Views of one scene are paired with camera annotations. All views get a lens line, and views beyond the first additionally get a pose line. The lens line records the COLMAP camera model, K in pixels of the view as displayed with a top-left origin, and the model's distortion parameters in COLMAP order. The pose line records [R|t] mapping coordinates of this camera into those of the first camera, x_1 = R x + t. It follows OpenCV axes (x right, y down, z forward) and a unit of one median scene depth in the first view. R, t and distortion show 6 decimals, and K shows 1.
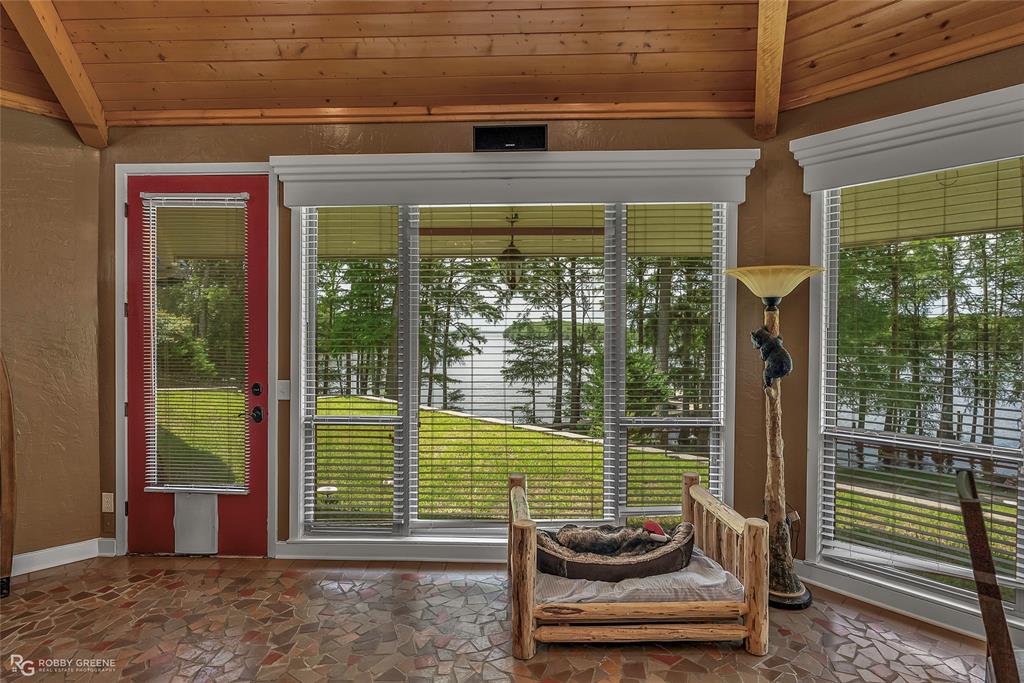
lens RADIAL K [[545.0, 0, 510.6], [0, 545.0, 344.3], [0, 0, 1]] dist [-0.000840, -0.000296]
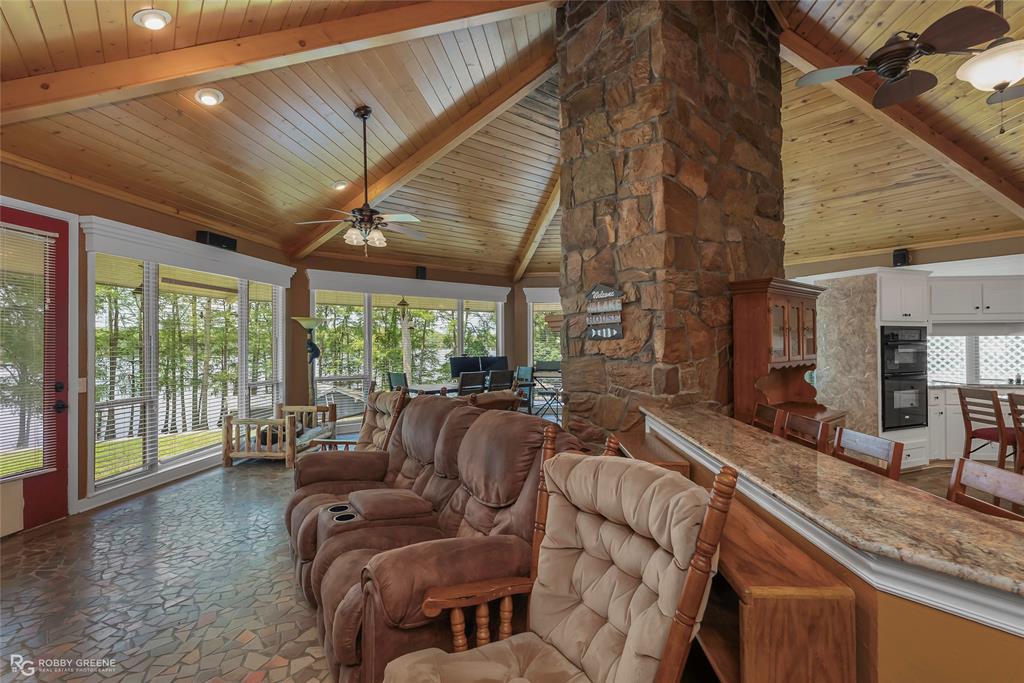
lens RADIAL K [[475.8, 0, 509.2], [0, 475.8, 338.3], [0, 0, 1]] dist [0.004778, 0.001222]
pose [[0.102263, 0.008432, 0.994722, -1.476228], [0.020064, 0.999743, -0.010537, 0.001242], [-0.994555, 0.021035, 0.102068, -0.163995]]
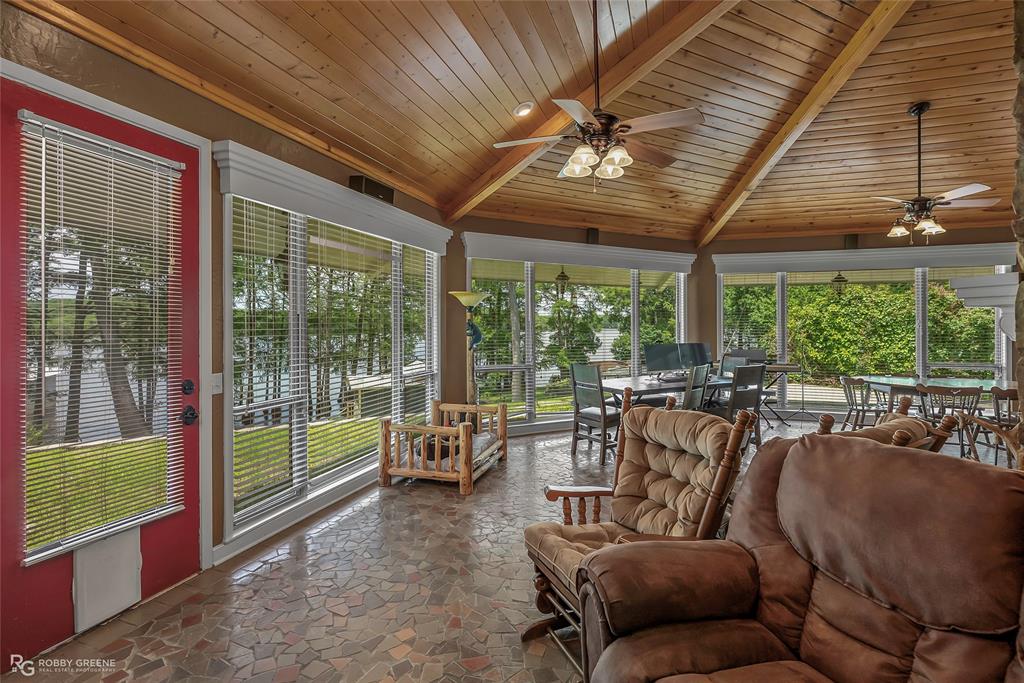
lens RADIAL K [[475.8, 0, 511.4], [0, 475.8, 325.1], [0, 0, 1]] dist [0.004778, 0.001222]
pose [[0.290558, -0.002115, 0.956855, -1.055648], [0.015833, 0.999871, -0.002598, -0.007756], [-0.956726, 0.015905, 0.290554, 0.273893]]
